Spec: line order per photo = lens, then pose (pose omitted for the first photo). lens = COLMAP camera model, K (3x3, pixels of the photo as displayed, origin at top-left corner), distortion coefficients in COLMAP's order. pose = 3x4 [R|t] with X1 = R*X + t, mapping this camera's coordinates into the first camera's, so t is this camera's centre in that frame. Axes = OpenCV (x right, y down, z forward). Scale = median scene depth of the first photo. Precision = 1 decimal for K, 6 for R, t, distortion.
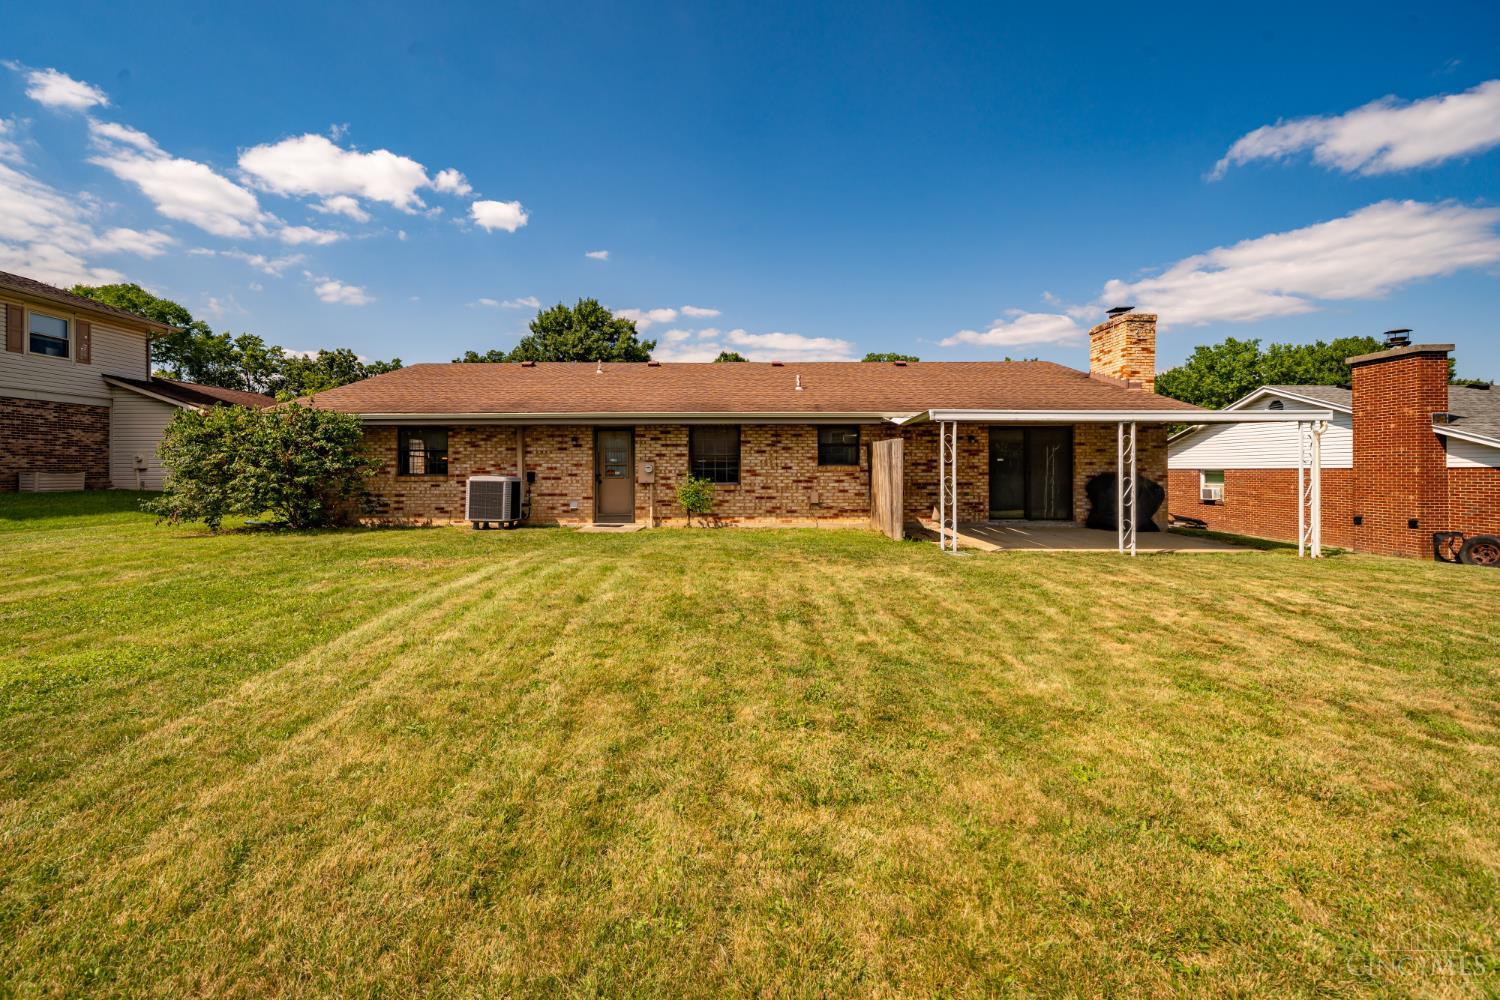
lens RADIAL K [[597.4, 0, 748.2], [0, 597.4, 470.4], [0, 0, 1]] dist [0.000881, -0.002379]
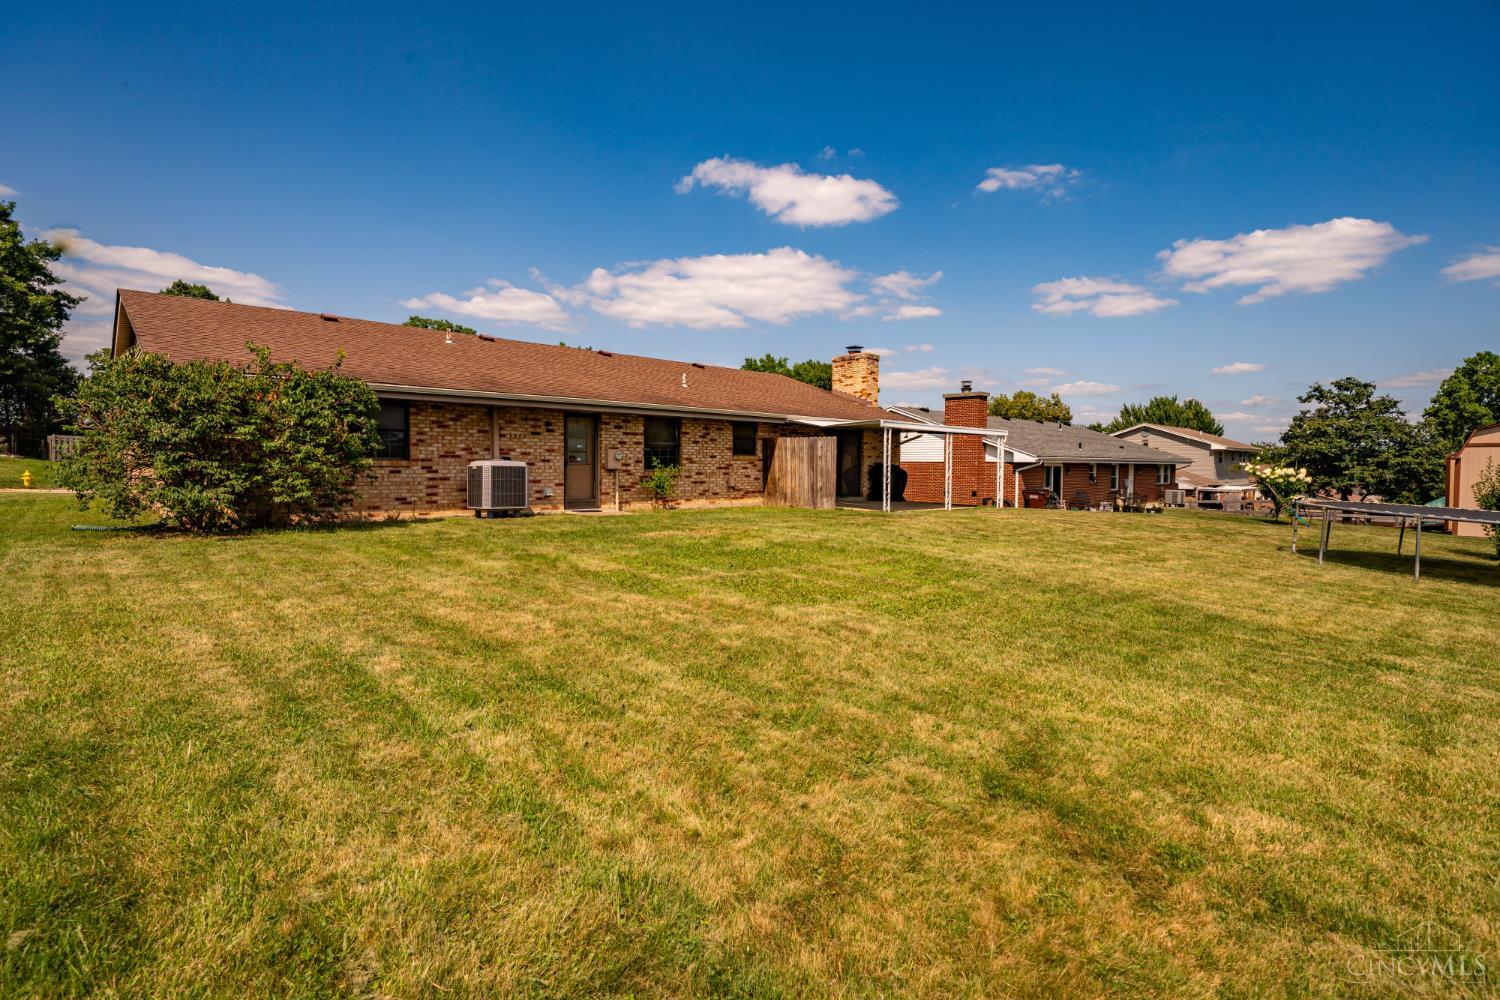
lens RADIAL K [[696.3, 0, 741.9], [0, 696.3, 466.2], [0, 0, 1]] dist [0.003373, 0.000009]
pose [[0.737418, 0.005062, 0.675418, -0.815802], [-0.009798, 0.999947, 0.003204, 0.009769], [-0.675366, -0.008980, 0.737428, -0.043675]]
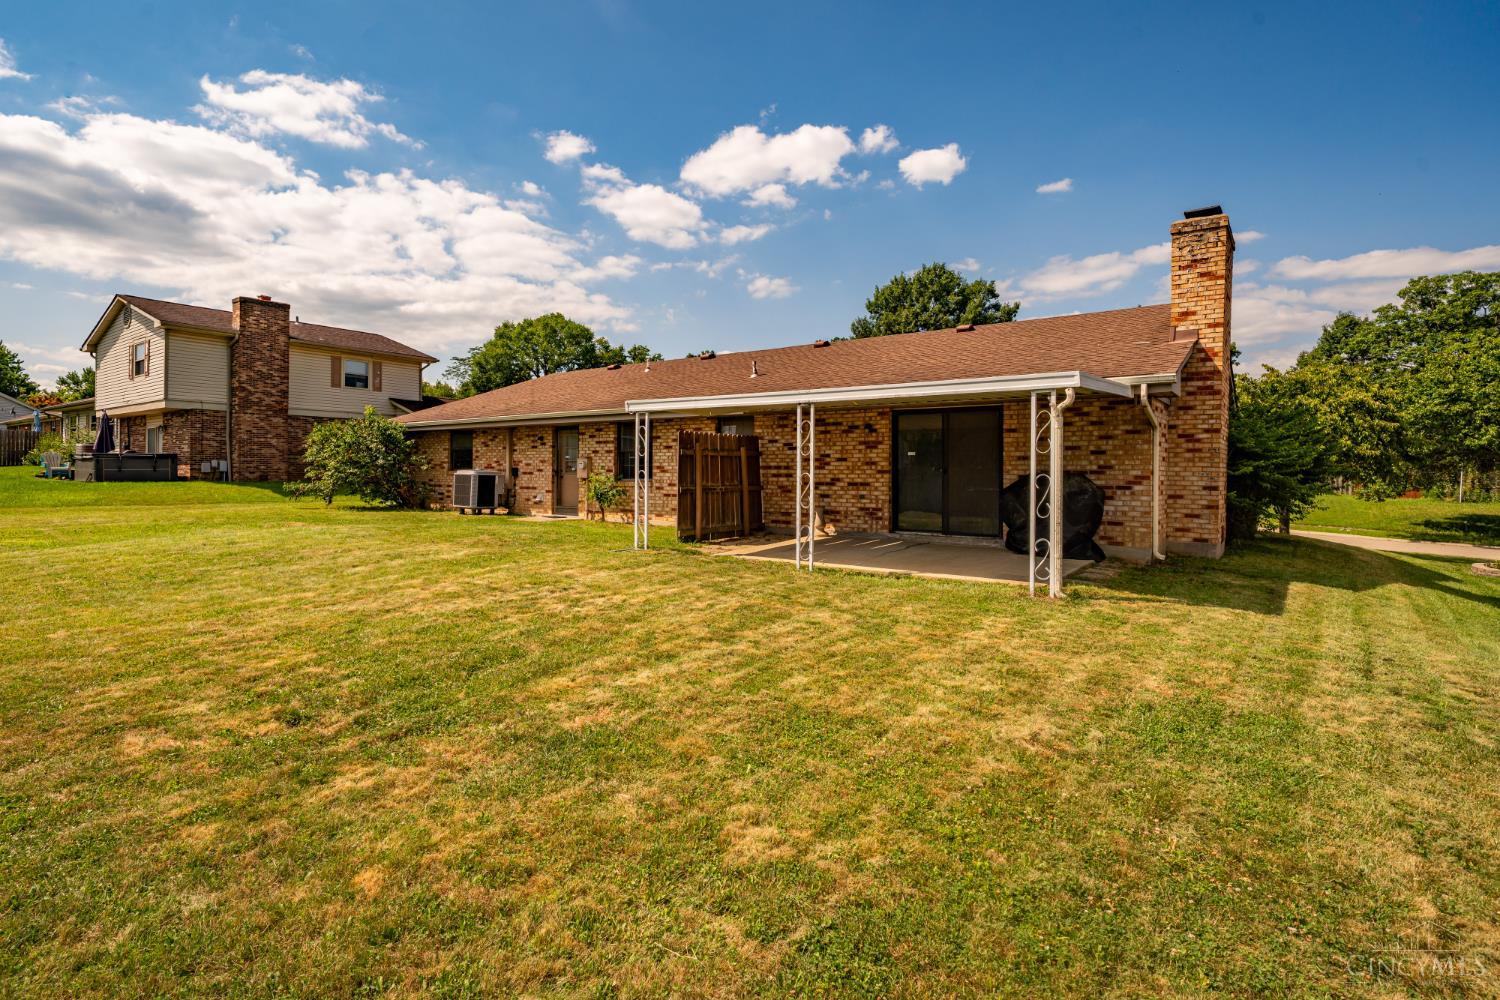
lens RADIAL K [[743.7, 0, 741.5], [0, 743.7, 494.8], [0, 0, 1]] dist [0.009403, 0.000441]
pose [[0.806602, 0.024618, -0.590582, 0.832291], [-0.007912, 0.999493, 0.030856, 0.007341], [0.591042, -0.020216, 0.806387, 0.097014]]
